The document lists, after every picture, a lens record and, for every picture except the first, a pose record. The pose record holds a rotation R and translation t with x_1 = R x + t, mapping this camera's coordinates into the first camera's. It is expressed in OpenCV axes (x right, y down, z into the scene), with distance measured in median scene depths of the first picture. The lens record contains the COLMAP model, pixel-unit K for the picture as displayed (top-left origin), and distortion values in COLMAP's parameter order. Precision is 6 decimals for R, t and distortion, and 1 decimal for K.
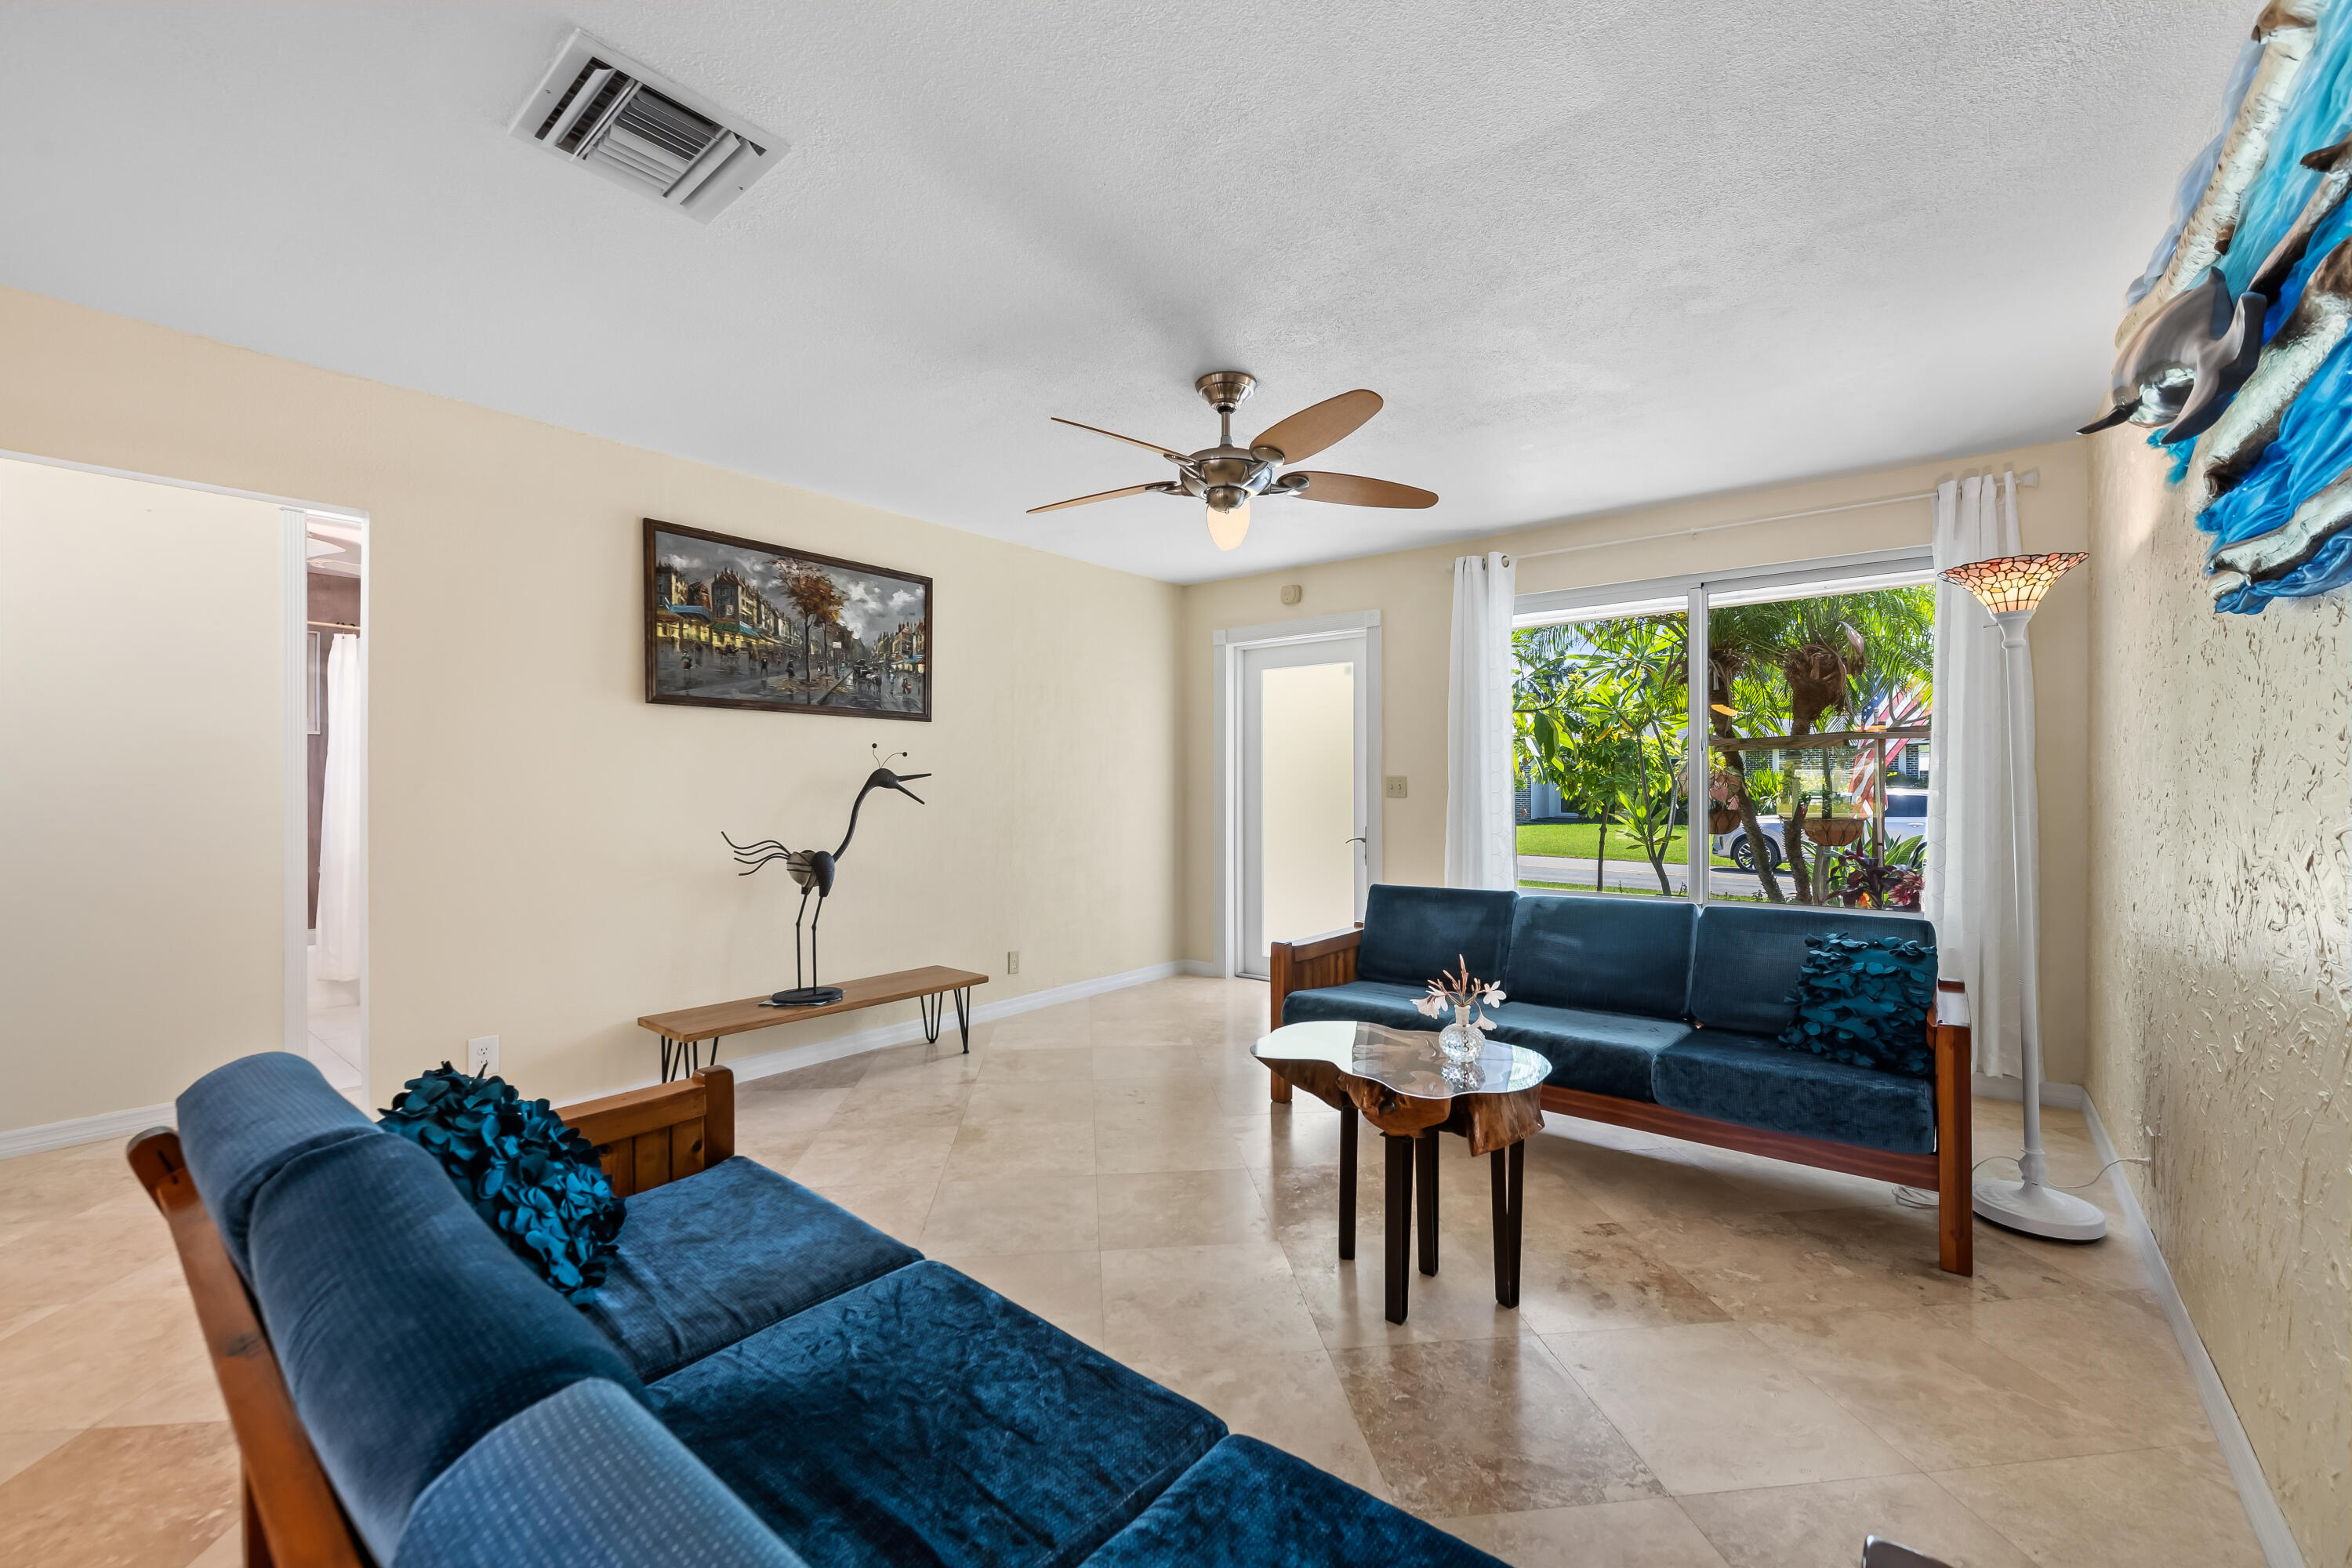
lens RADIAL K [[935.6, 0, 1197.5], [0, 935.6, 777.5], [0, 0, 1]] dist [0.001370, -0.002681]
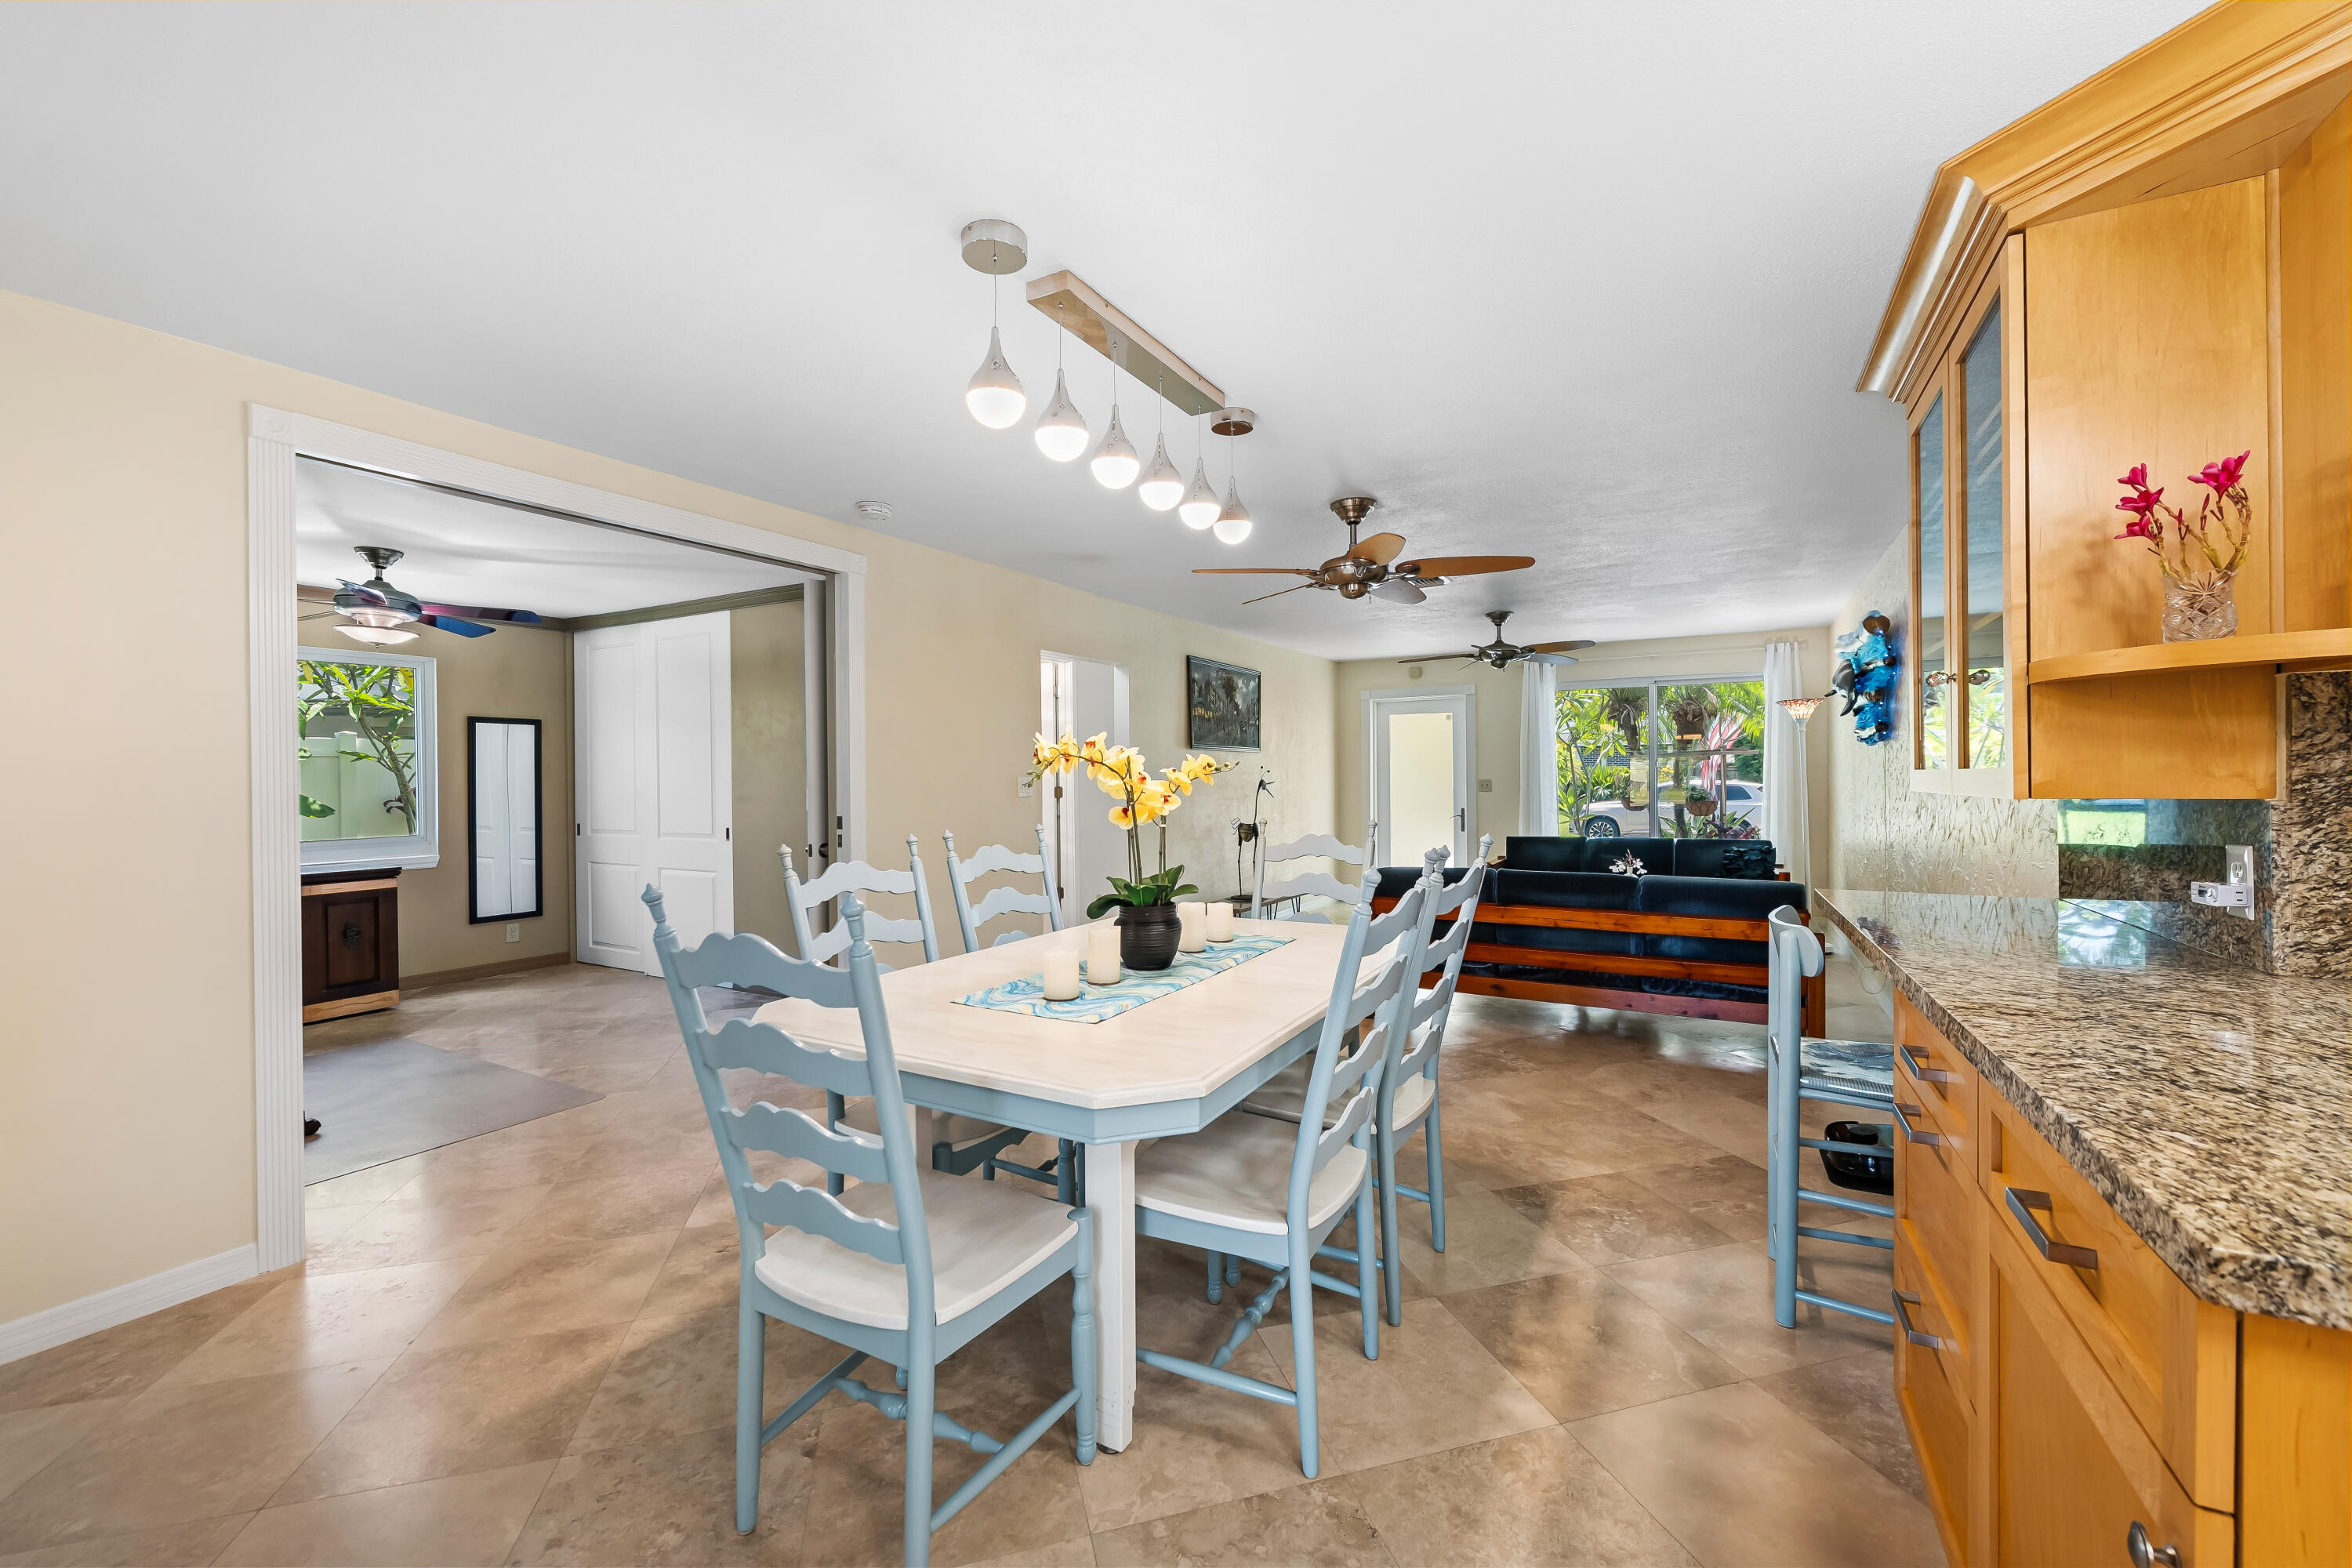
lens RADIAL K [[935.6, 0, 1186.7], [0, 935.6, 783.8], [0, 0, 1]] dist [0.001370, -0.002681]
pose [[0.987240, -0.008482, 0.159016, -0.787885], [0.006199, 0.999870, 0.014853, -0.028915], [-0.159122, -0.013678, 0.987164, -0.831691]]
